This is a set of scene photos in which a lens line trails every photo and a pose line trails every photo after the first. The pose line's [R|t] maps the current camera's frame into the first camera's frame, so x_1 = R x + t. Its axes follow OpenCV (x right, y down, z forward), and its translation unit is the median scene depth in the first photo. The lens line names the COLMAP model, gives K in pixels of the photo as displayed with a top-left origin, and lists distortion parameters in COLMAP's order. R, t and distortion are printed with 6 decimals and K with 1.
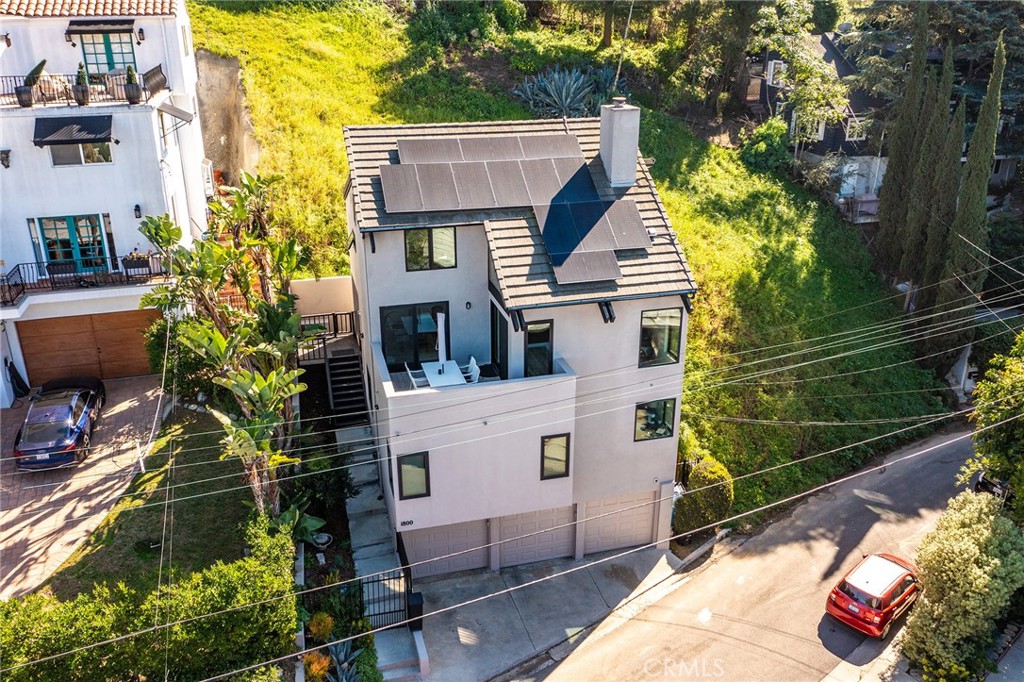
lens RADIAL K [[831.2, 0, 510.6], [0, 831.2, 334.0], [0, 0, 1]] dist [-0.012468, 0.000862]
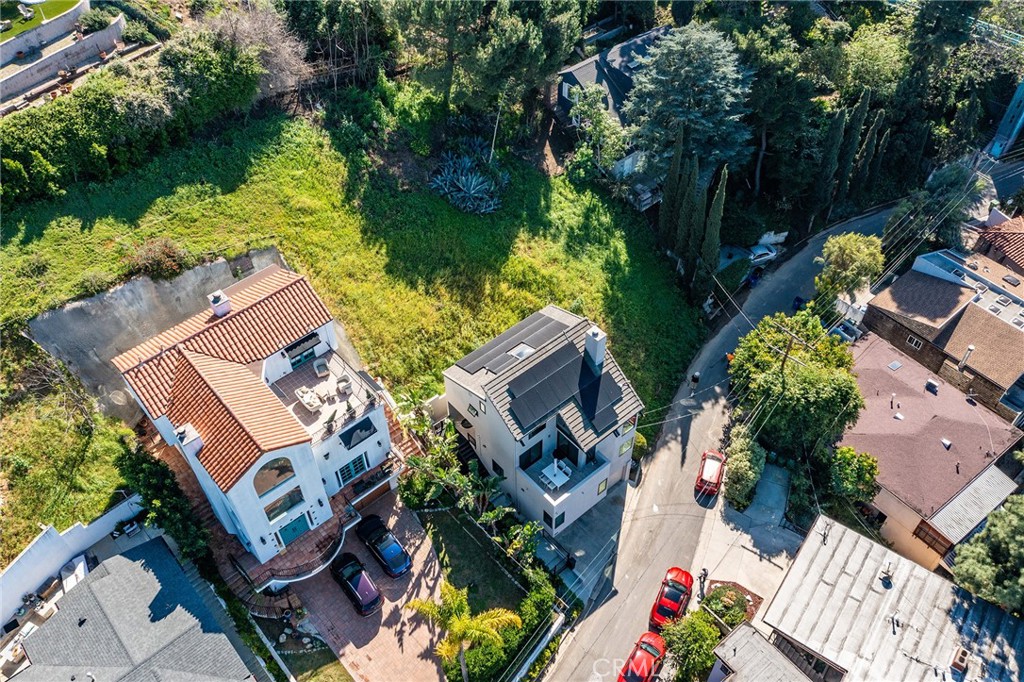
lens RADIAL K [[824.1, 0, 503.6], [0, 824.1, 331.1], [0, 0, 1]] dist [0.003847, 0.005562]
pose [[0.906222, -0.319884, 0.276472, -0.685011], [0.171970, 0.876240, 0.450143, -1.302013], [-0.386249, -0.360385, 0.849079, -0.734752]]
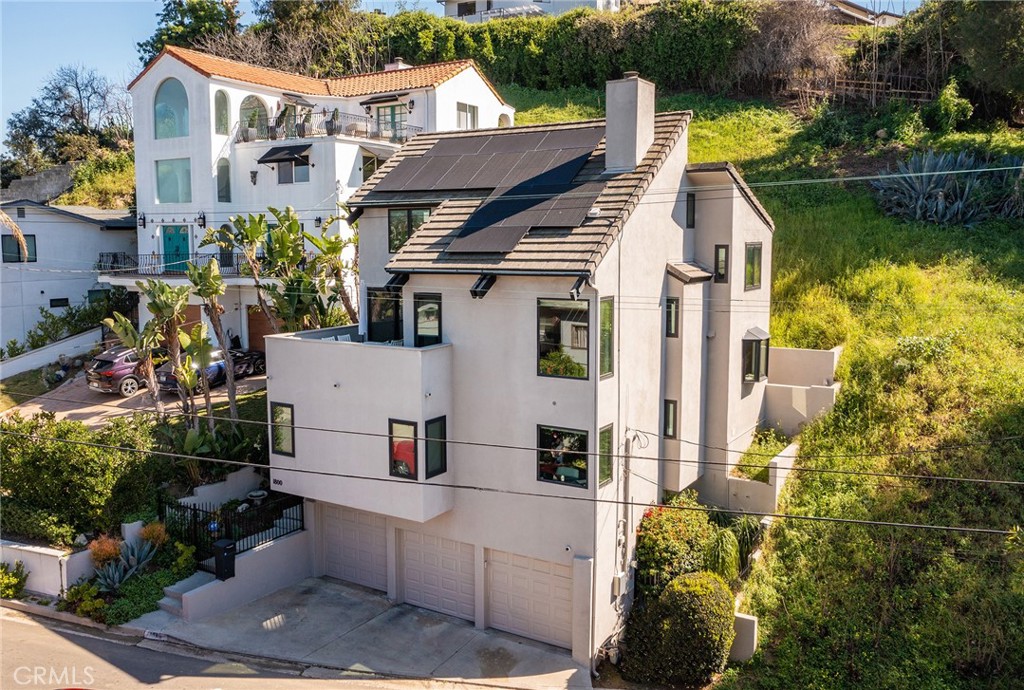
lens RADIAL K [[861.9, 0, 484.5], [0, 861.9, 327.1], [0, 0, 1]] dist [-0.008207, 0.003340]
pose [[0.674978, 0.074901, -0.734026, 0.692717], [-0.267091, 0.952169, -0.148444, 0.127718], [0.687799, 0.296249, 0.662699, 0.406340]]
